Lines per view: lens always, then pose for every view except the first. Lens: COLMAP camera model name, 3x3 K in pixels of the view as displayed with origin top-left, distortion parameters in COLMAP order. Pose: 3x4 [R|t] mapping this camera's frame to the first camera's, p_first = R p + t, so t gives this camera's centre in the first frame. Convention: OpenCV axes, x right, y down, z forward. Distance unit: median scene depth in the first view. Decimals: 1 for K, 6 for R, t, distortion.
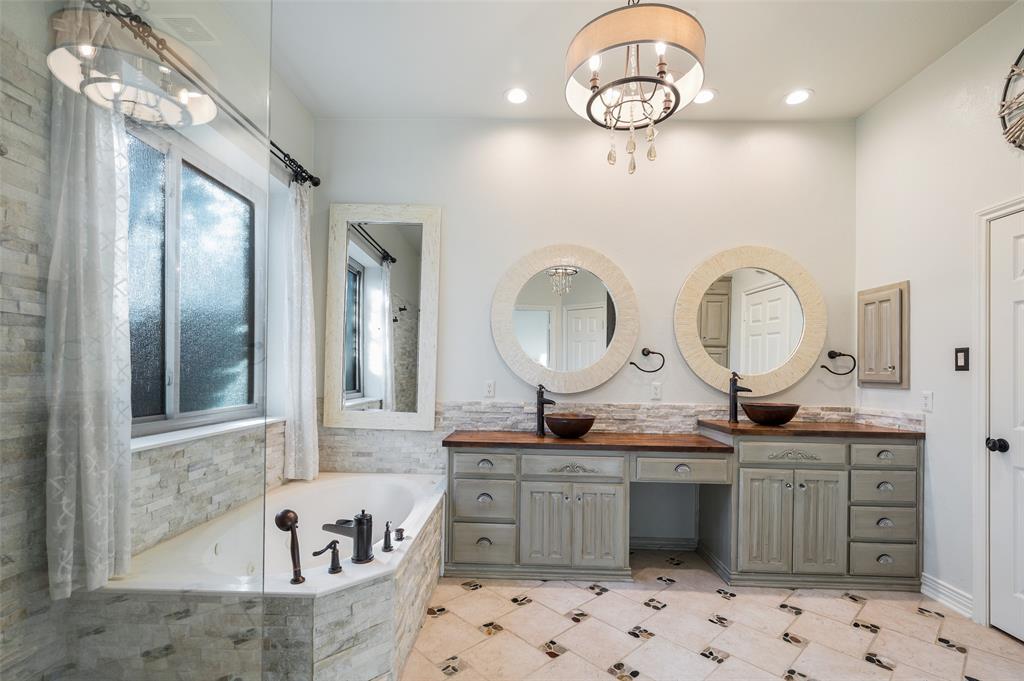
lens RADIAL K [[454.9, 0, 509.2], [0, 454.9, 371.9], [0, 0, 1]] dist [0.003810, -0.000737]
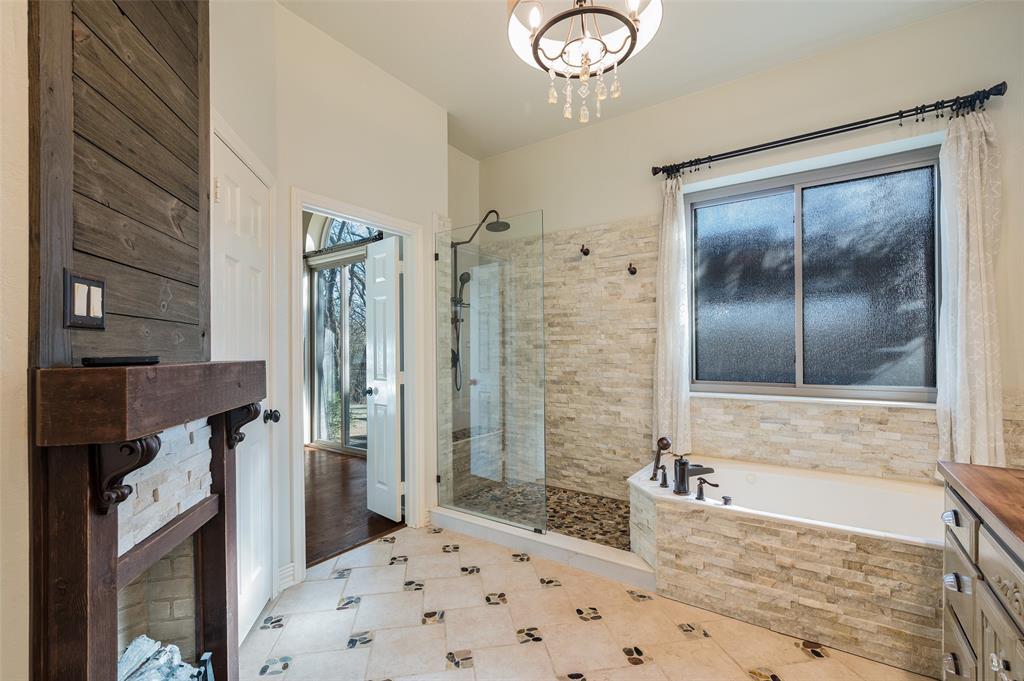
lens RADIAL K [[454.9, 0, 511.5], [0, 454.9, 346.2], [0, 0, 1]] dist [0.003810, -0.000737]
pose [[-0.542305, -0.010771, -0.840113, 0.838239], [0.001059, 0.999908, -0.013503, 0.000691], [0.840181, -0.008212, -0.542243, 1.027594]]
